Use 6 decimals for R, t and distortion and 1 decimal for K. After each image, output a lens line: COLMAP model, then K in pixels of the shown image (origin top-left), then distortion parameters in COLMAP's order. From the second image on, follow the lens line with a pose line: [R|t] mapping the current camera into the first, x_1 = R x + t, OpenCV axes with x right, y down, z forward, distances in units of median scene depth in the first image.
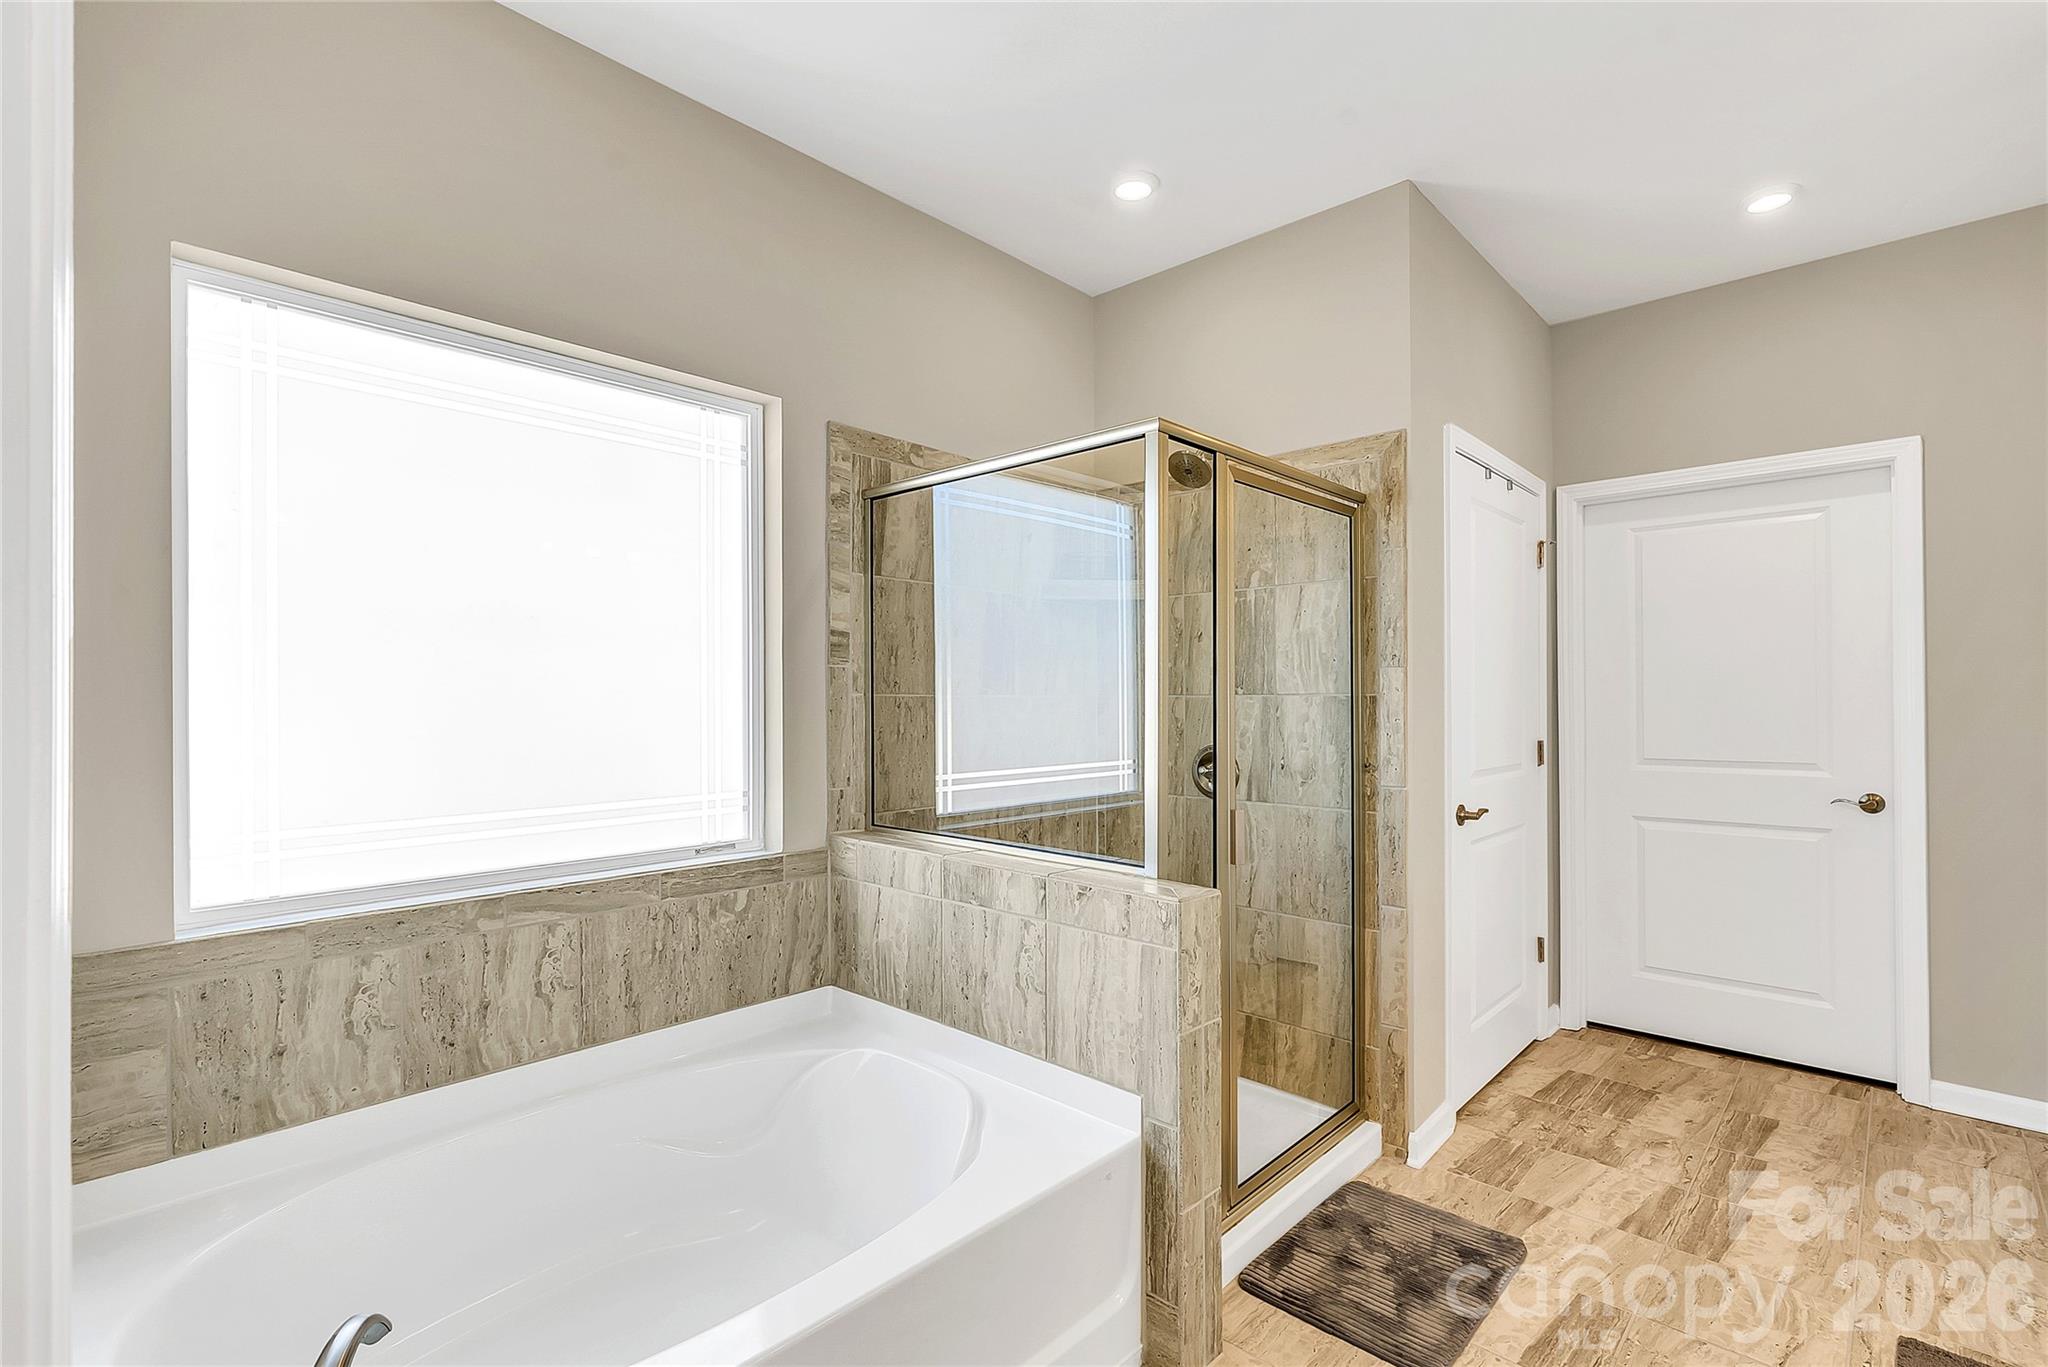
lens RADIAL K [[929.2, 0, 1012.9], [0, 929.2, 694.4], [0, 0, 1]] dist [-0.011664, 0.001158]
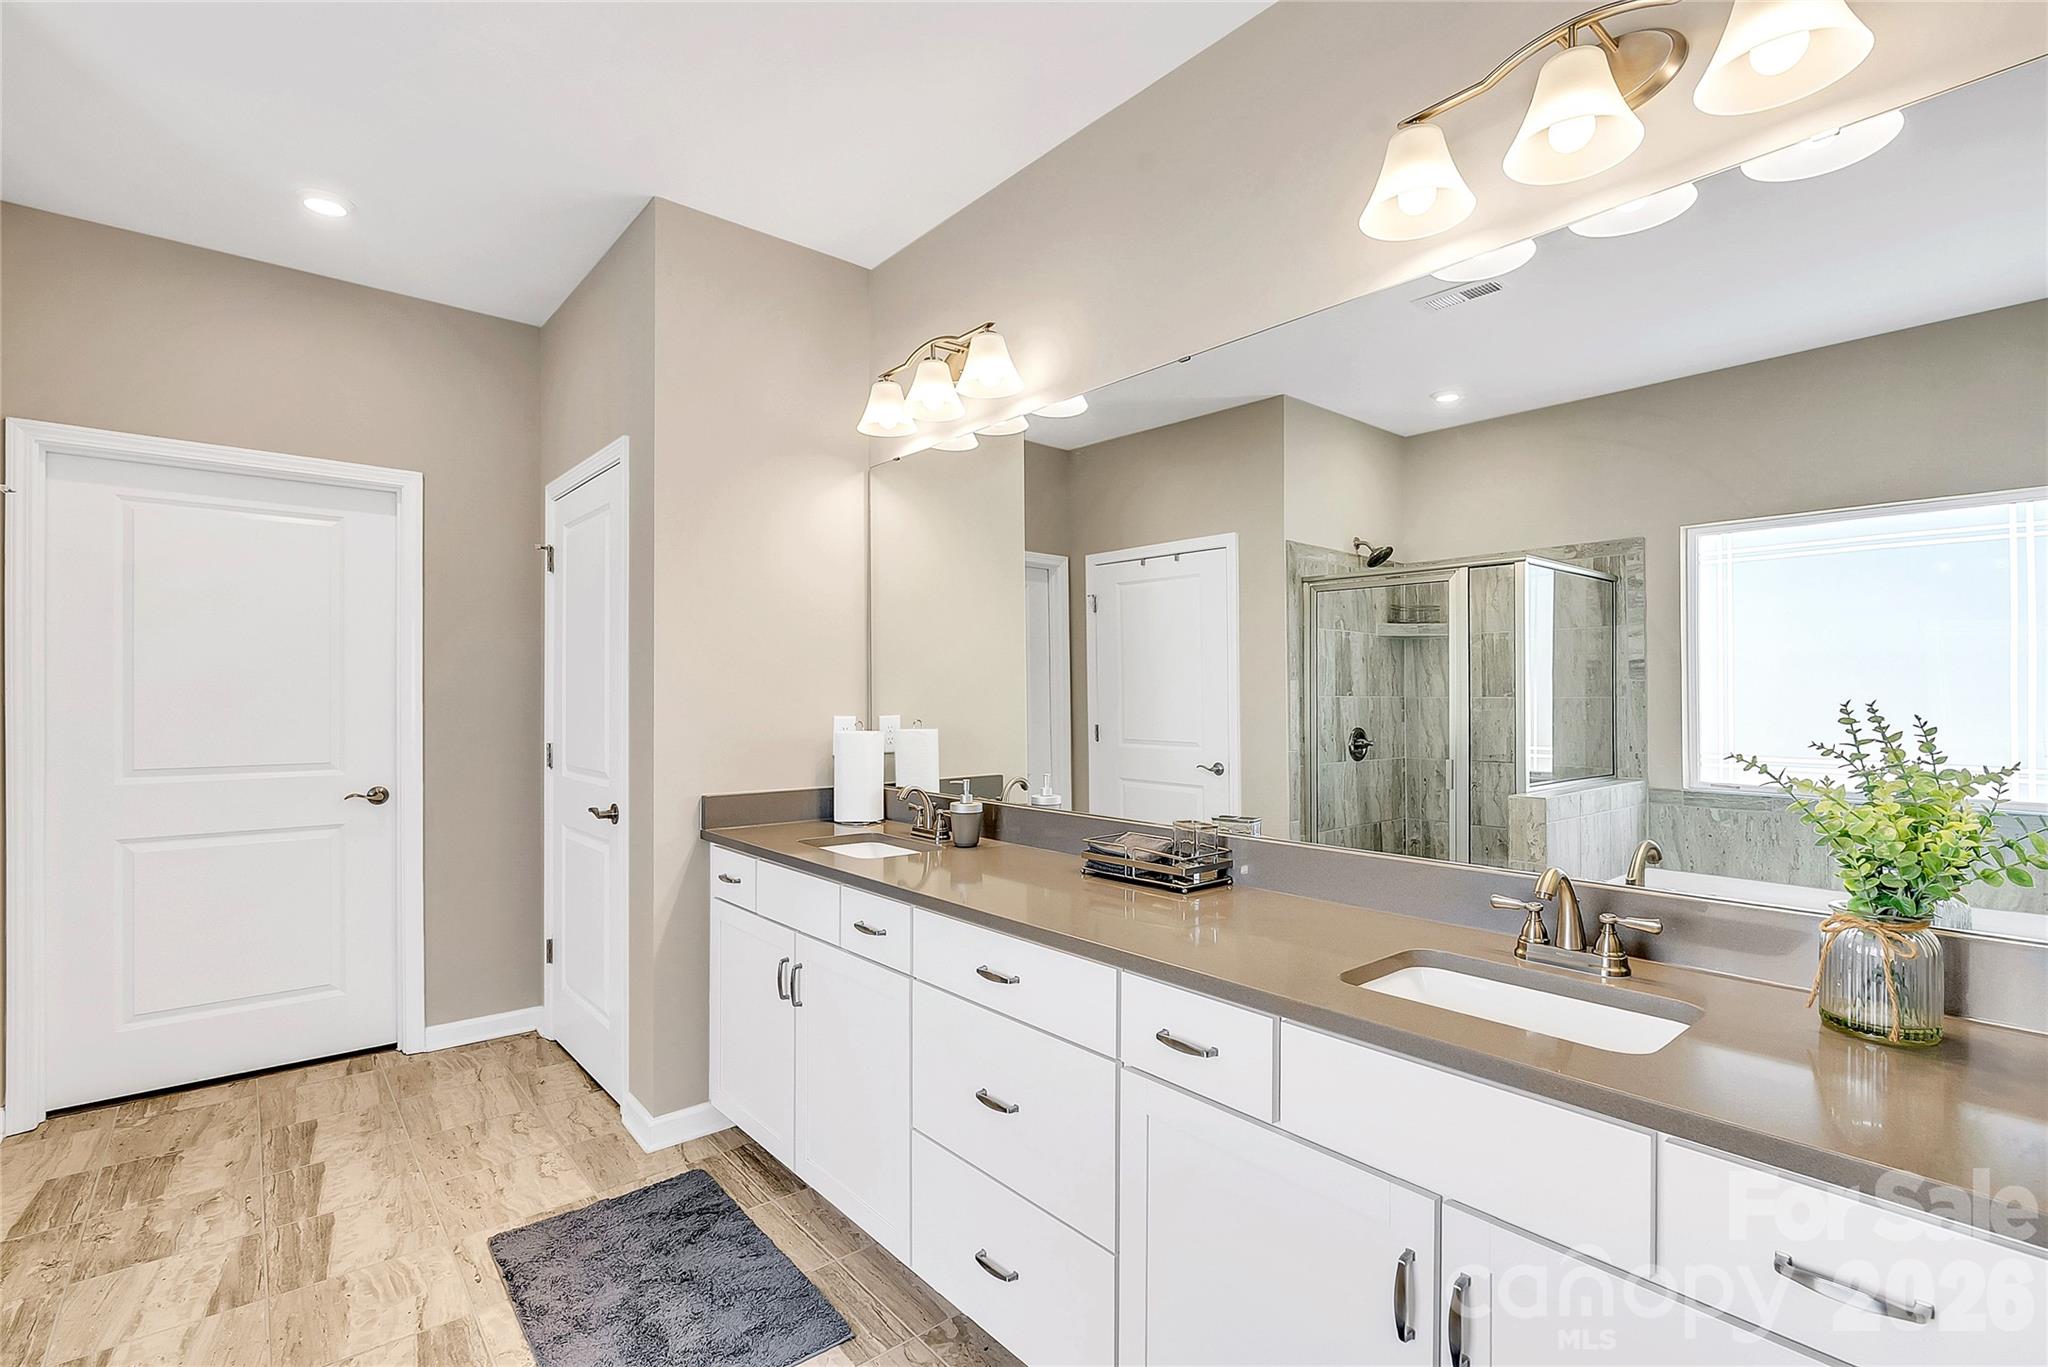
lens RADIAL K [[953.9, 0, 1015.6], [0, 953.9, 690.9], [0, 0, 1]] dist [0.000656, 0.000841]
pose [[0.098075, 0.013304, 0.995090, -0.136939], [-0.007807, 0.999890, -0.012599, 0.002203], [-0.995148, -0.006533, 0.098168, 0.140003]]
